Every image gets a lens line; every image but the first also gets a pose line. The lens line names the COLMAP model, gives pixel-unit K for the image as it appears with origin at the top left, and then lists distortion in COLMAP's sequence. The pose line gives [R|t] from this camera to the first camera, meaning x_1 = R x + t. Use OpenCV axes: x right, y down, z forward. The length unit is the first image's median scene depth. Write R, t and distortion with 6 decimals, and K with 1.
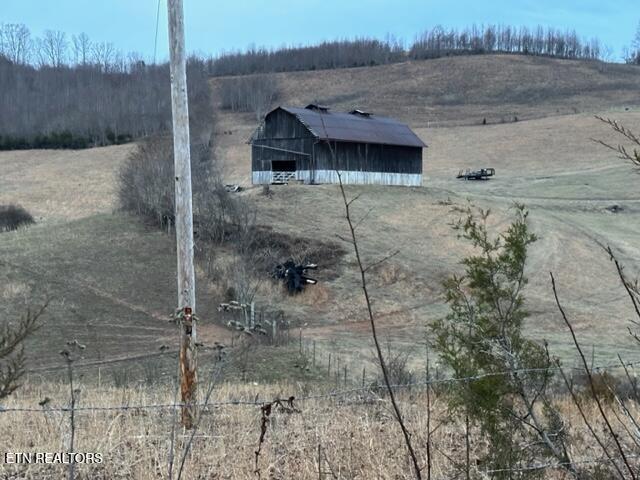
lens RADIAL K [[970.0, 0, 320.4], [0, 970.0, 237.5], [0, 0, 1]] dist [0.129865, 0.000000]
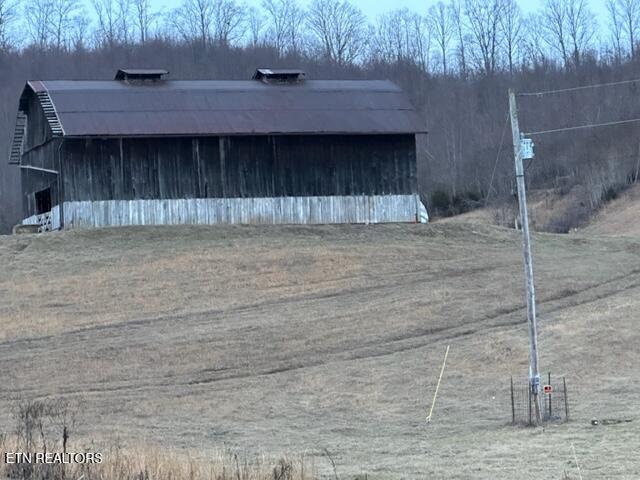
lens RADIAL K [[2251.4, 0, 319.6], [0, 2251.4, 240.4], [0, 0, 1]] dist [-0.289370, 0.000000]
pose [[0.867965, -0.085264, -0.489251, 0.571640], [0.038211, 0.993697, -0.105386, 0.062636], [0.495153, 0.072776, 0.865753, 0.093785]]
